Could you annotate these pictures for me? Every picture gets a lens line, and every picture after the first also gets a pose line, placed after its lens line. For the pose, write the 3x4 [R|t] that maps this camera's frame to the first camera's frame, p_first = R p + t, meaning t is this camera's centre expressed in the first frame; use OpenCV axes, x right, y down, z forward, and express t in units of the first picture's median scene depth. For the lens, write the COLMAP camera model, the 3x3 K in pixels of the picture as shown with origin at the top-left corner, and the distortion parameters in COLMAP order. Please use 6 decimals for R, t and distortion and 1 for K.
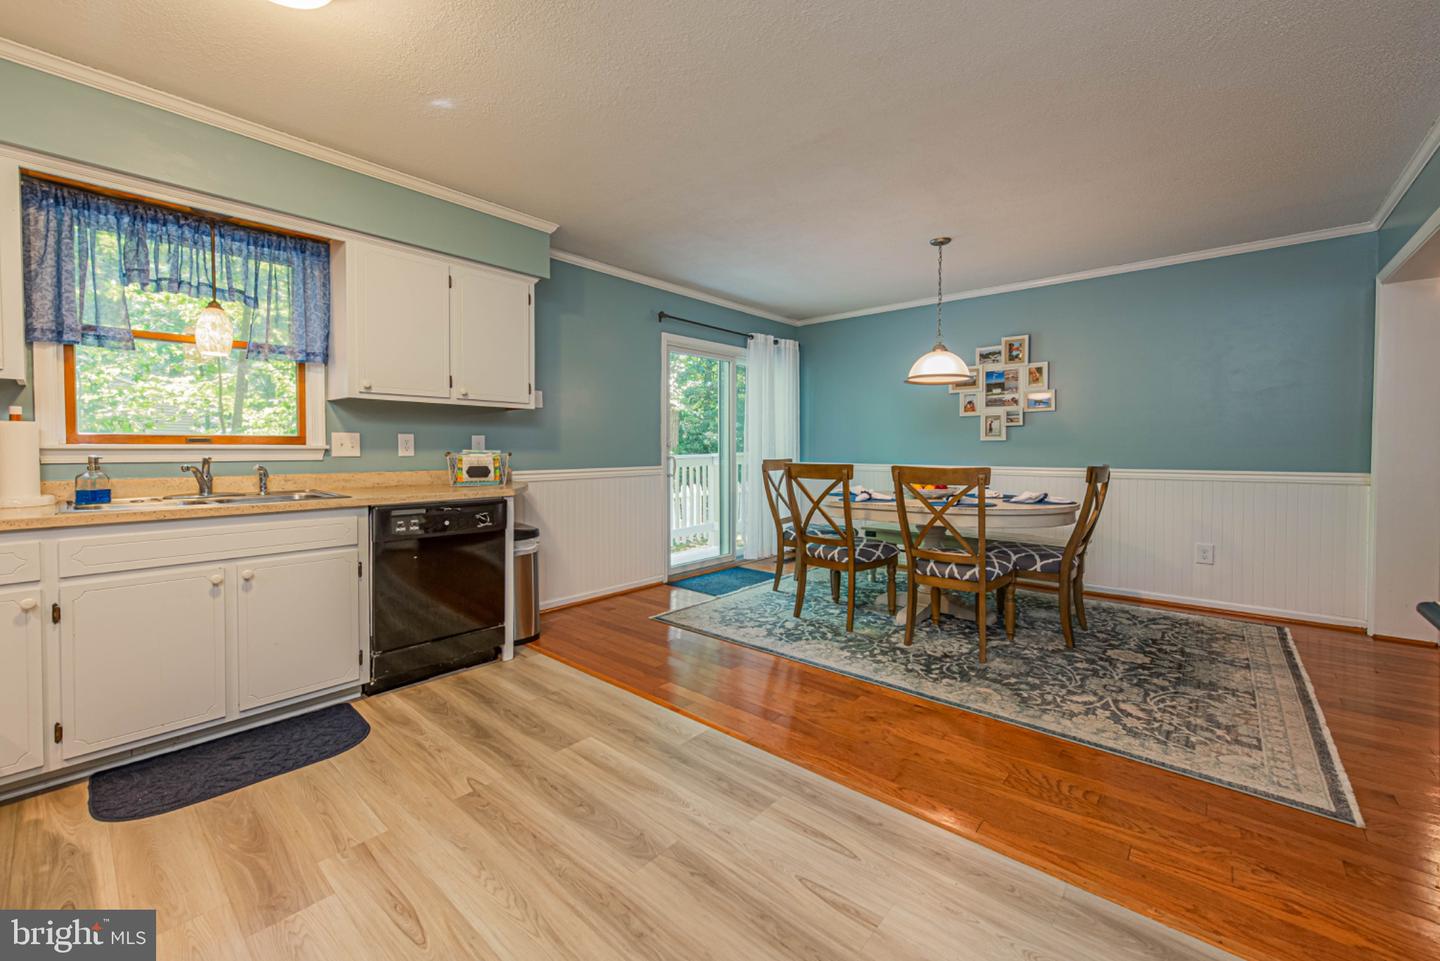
lens RADIAL K [[574.4, 0, 711.8], [0, 574.4, 469.8], [0, 0, 1]] dist [0.008842, -0.000950]
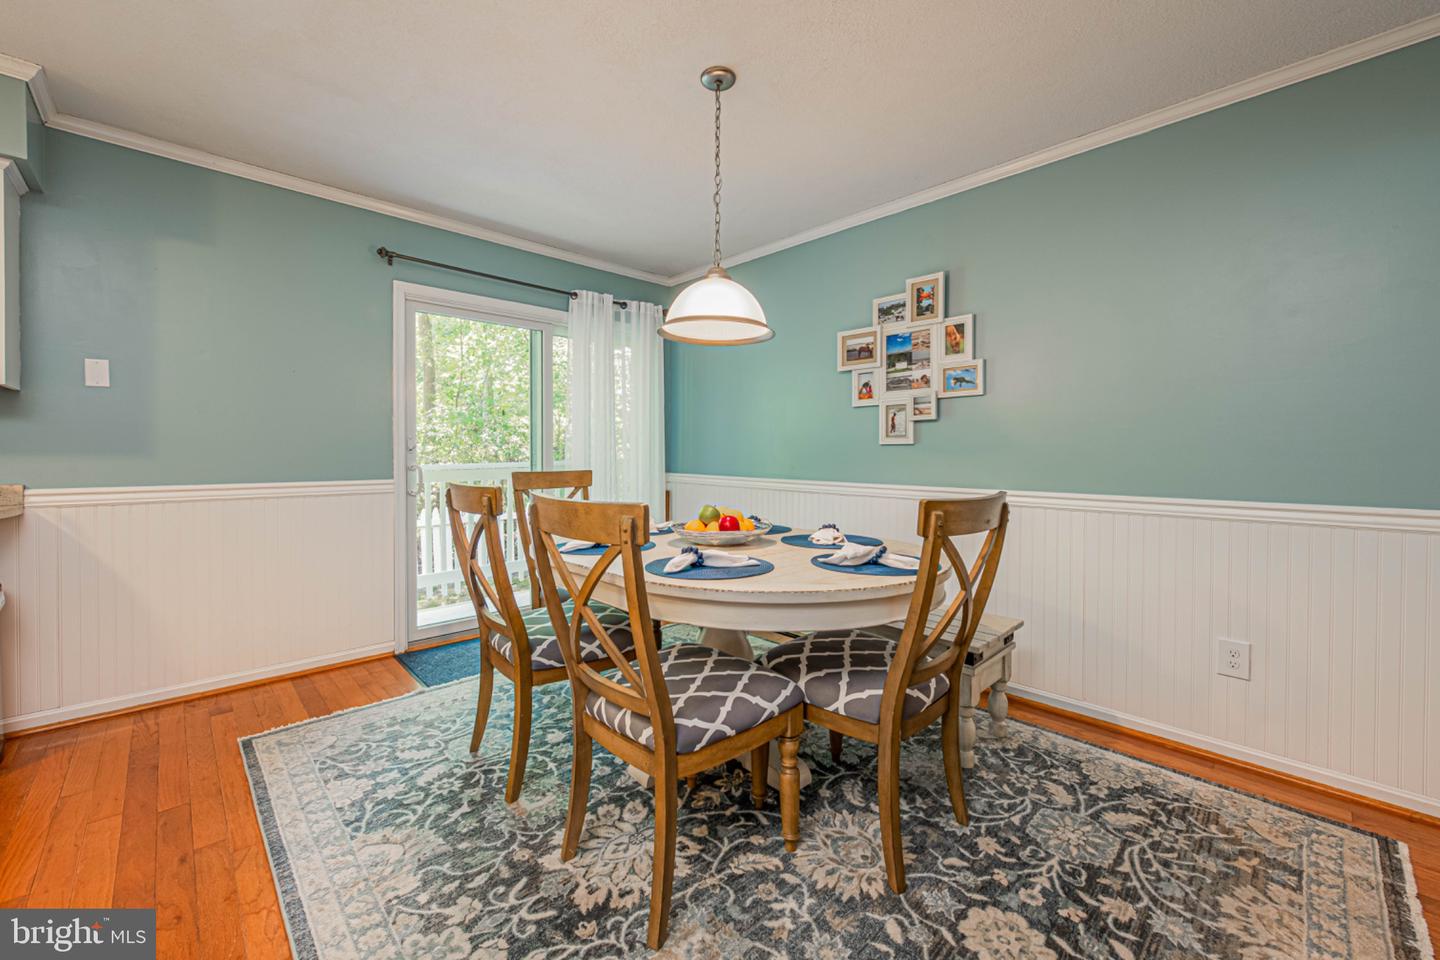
lens RADIAL K [[574.4, 0, 728.4], [0, 574.4, 470.6], [0, 0, 1]] dist [0.008842, -0.000950]
pose [[0.997044, 0.007695, -0.076444, 0.411665], [-0.008184, 0.999948, -0.006076, -0.019074], [0.076393, 0.006684, 0.997055, 0.415756]]
